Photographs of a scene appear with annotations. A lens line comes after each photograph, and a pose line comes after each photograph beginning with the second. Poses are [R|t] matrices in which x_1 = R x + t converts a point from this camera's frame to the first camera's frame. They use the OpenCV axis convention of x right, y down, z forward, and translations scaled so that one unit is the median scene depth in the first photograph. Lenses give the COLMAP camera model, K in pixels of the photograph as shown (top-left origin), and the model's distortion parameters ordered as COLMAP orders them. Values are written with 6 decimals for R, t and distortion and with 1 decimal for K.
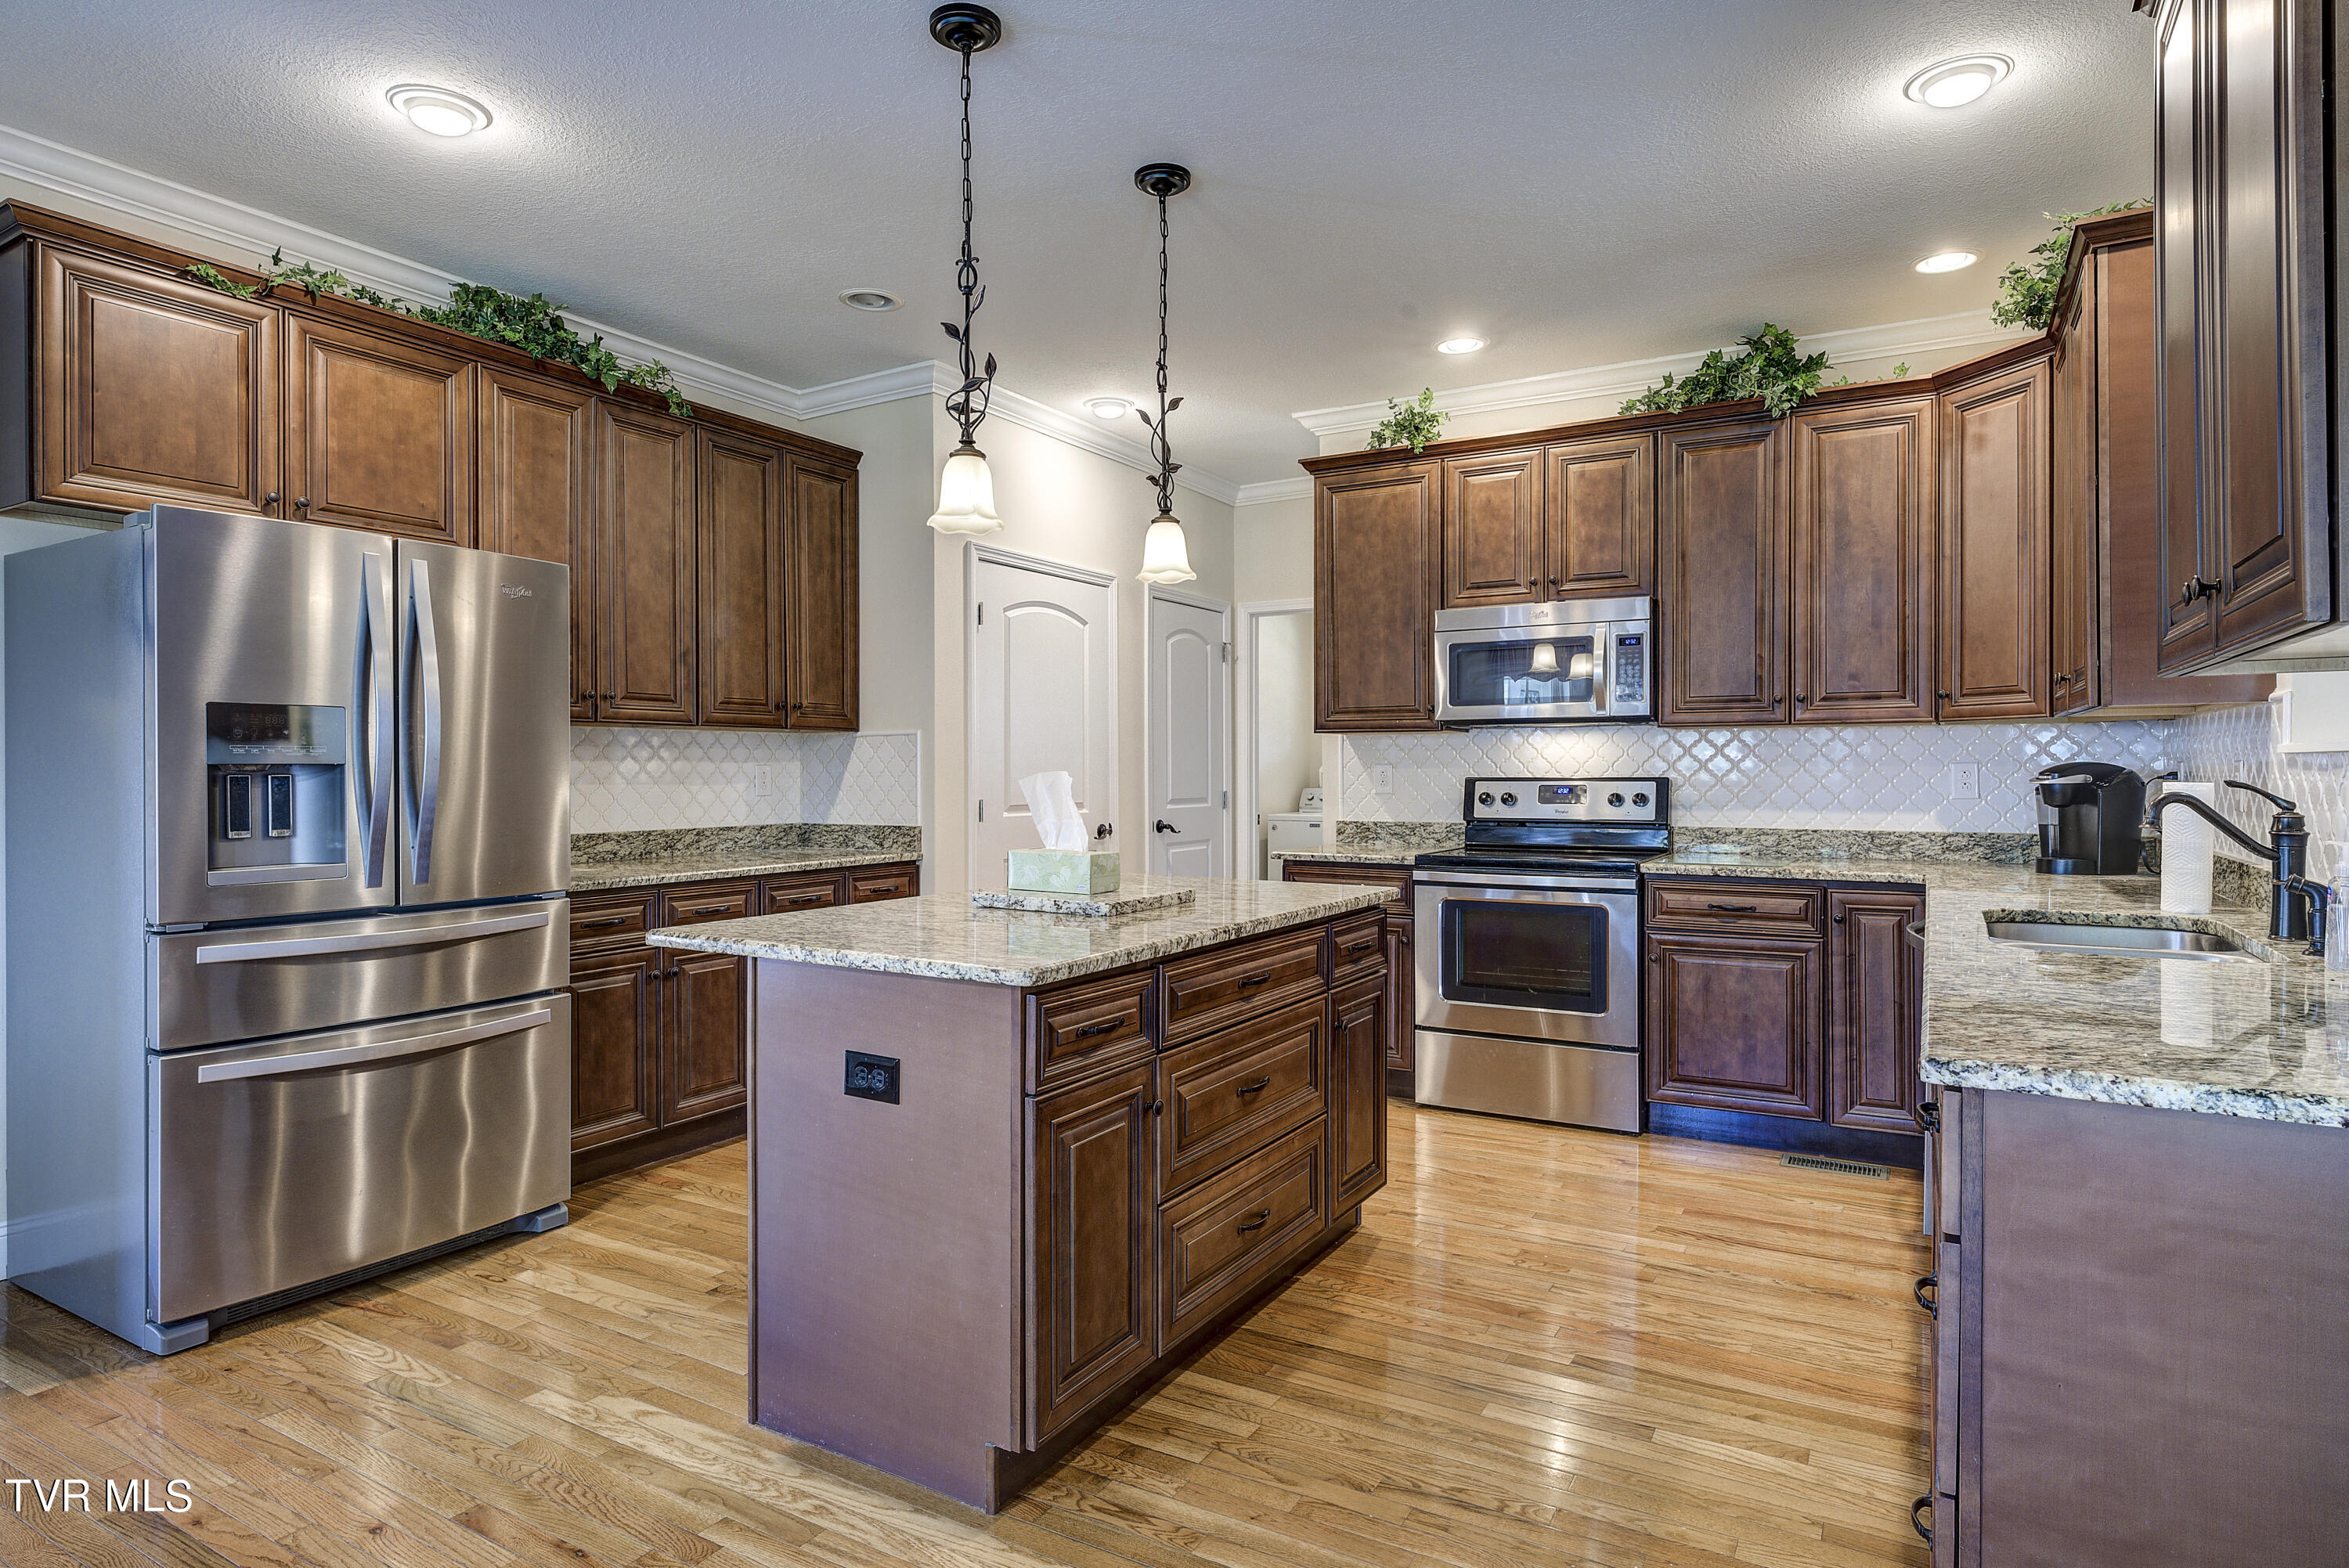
lens RADIAL K [[1325.5, 0, 1181.7], [0, 1325.5, 780.9], [0, 0, 1]] dist [-0.000706, -0.002899]
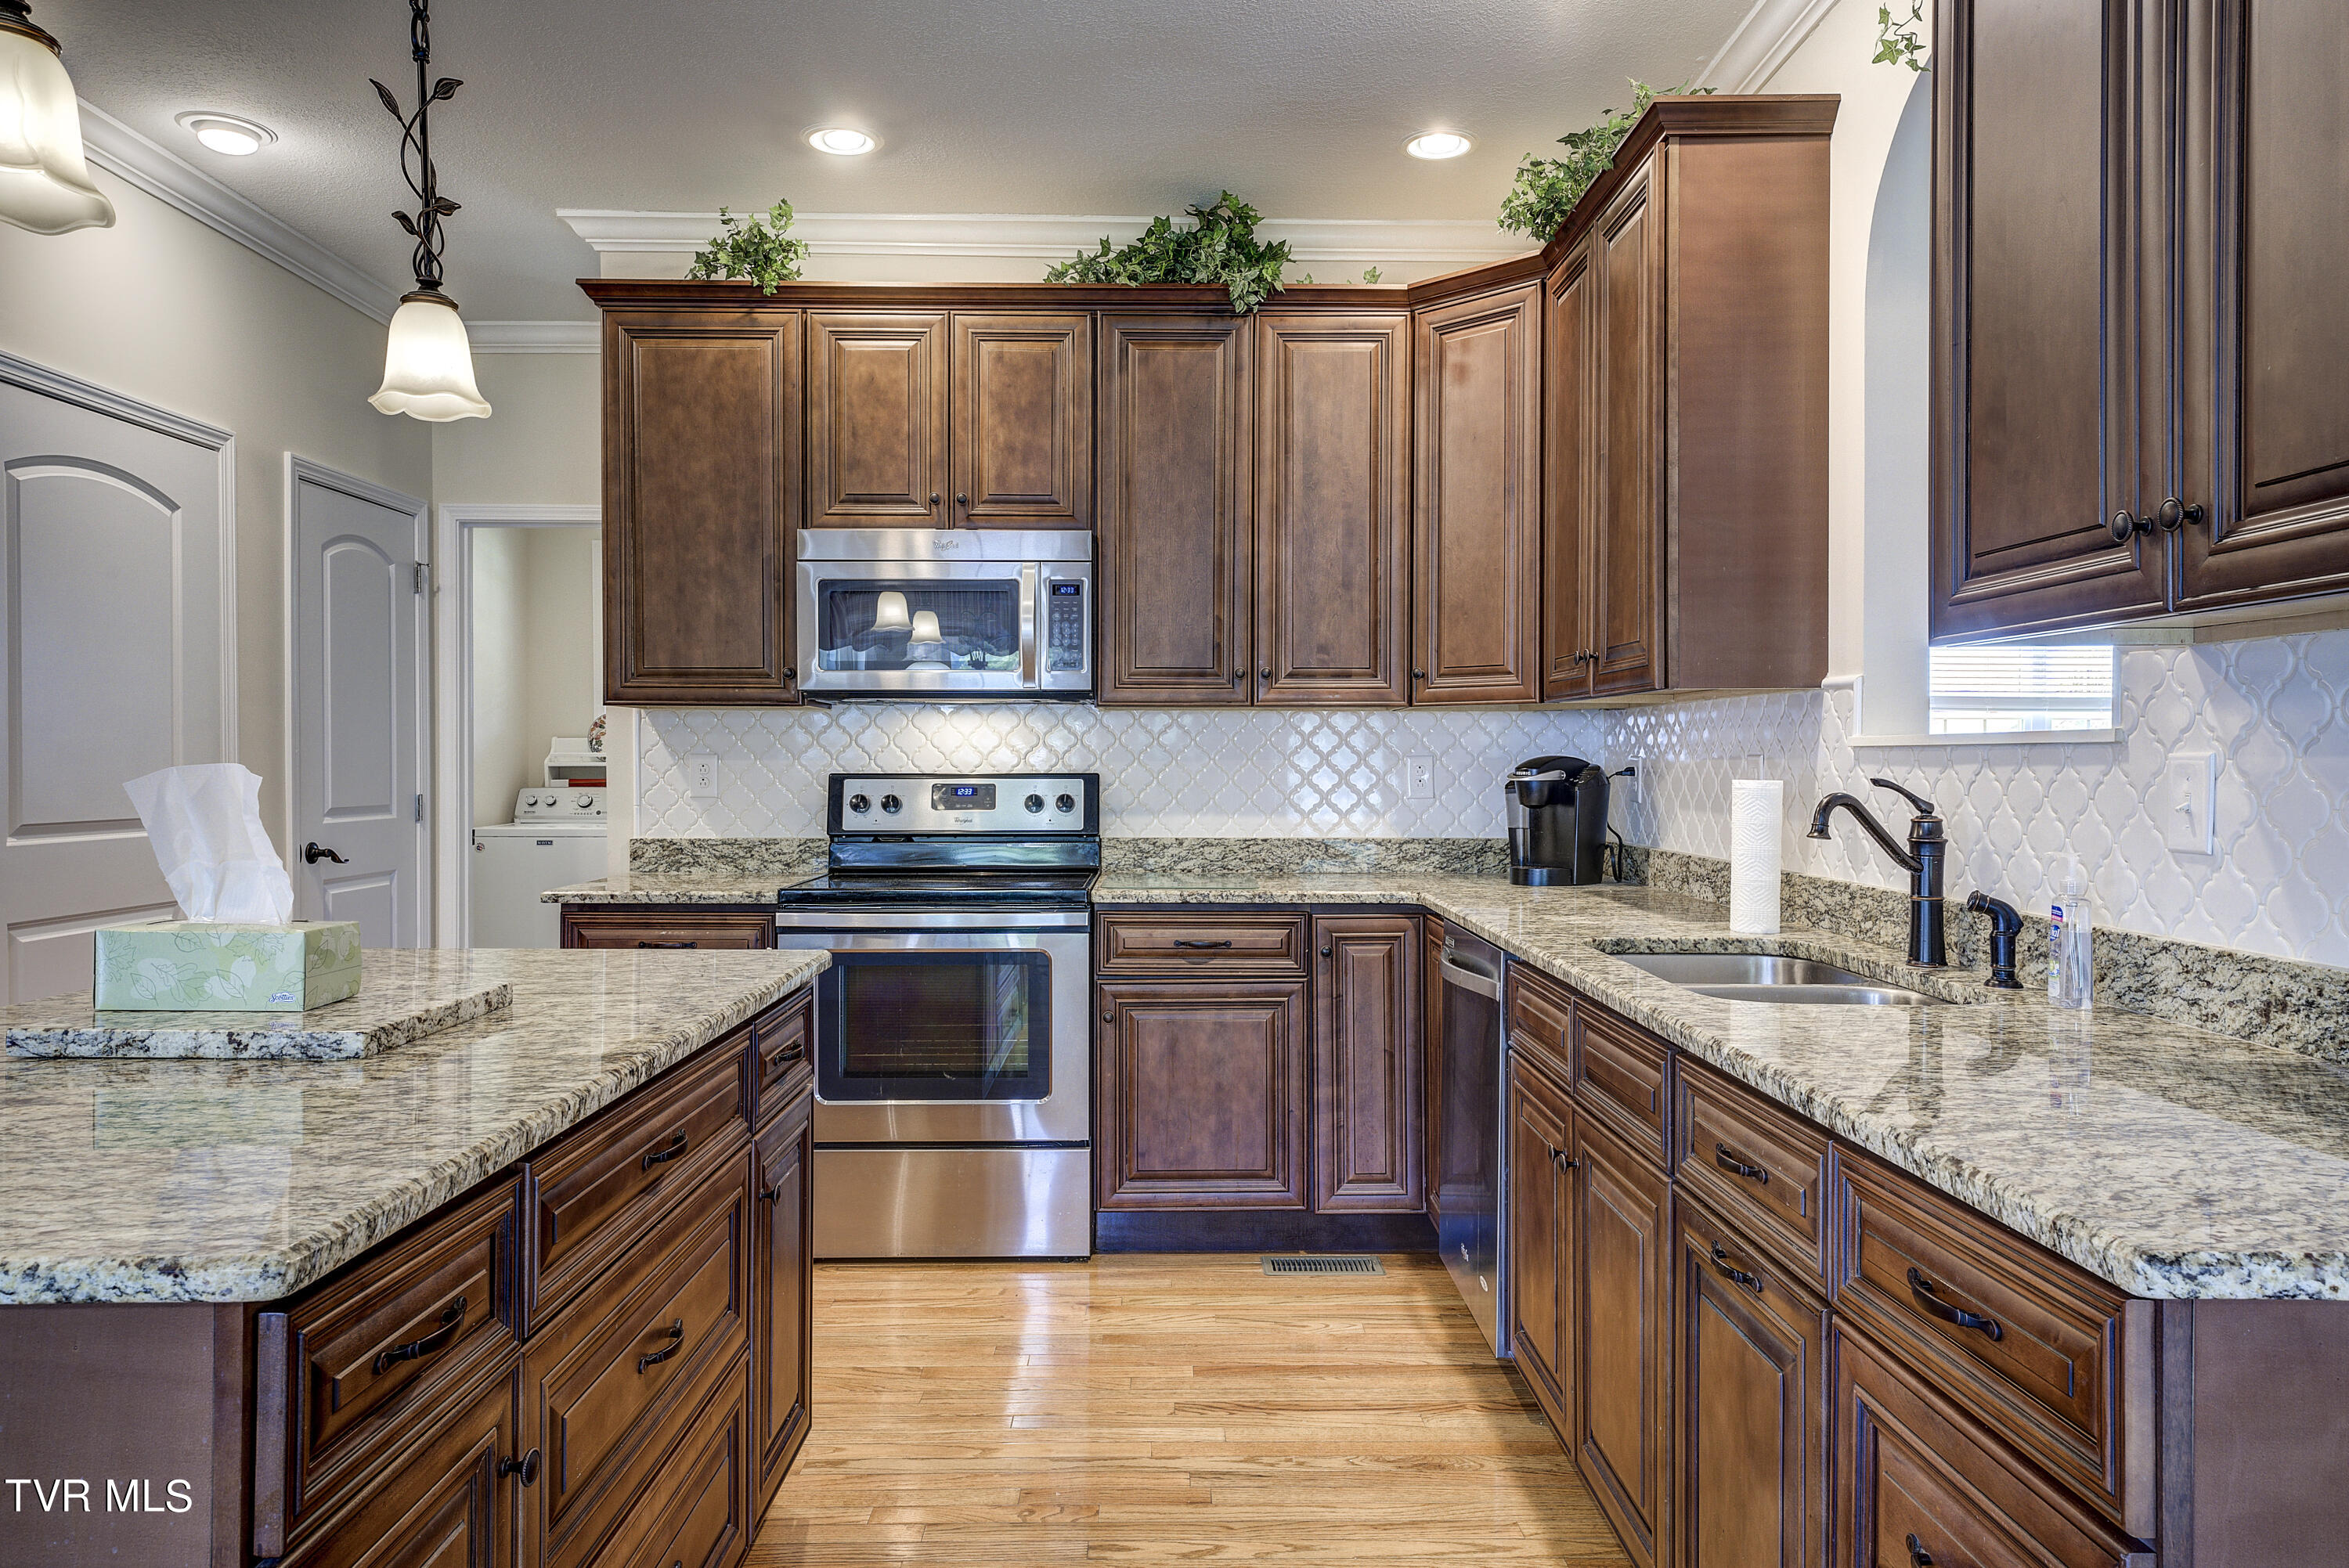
lens RADIAL K [[1576.6, 0, 1160.6], [0, 1576.6, 777.8], [0, 0, 1]] dist [0.023497, 0.001708]
pose [[0.863638, -0.001845, 0.504109, -0.064010], [0.001077, 0.999998, 0.001815, -0.001827], [-0.504111, -0.001025, 0.863638, 0.225420]]
